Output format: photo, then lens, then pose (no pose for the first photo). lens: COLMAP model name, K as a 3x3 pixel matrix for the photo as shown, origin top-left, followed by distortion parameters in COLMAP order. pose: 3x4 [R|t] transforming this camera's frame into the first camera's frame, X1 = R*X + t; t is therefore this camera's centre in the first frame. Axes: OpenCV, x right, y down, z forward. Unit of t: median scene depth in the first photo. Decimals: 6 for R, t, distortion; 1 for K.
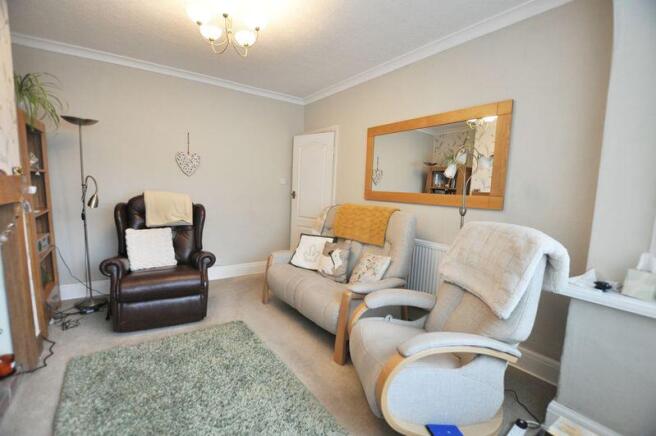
lens RADIAL K [[293.7, 0, 325.5], [0, 293.7, 218.6], [0, 0, 1]] dist [-0.001099, -0.000164]
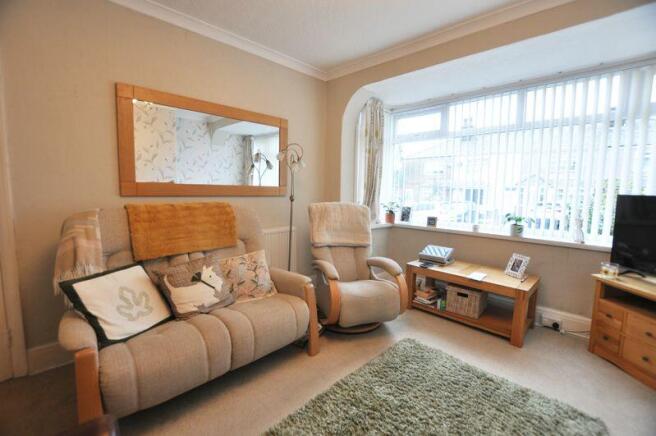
lens RADIAL K [[293.7, 0, 325.5], [0, 293.7, 218.6], [0, 0, 1]] dist [-0.001099, -0.000164]
pose [[-0.162558, -0.145580, 0.975900, -0.627496], [0.075930, 0.984277, 0.159477, -0.094564], [-0.983773, 0.100024, -0.148948, 0.749772]]
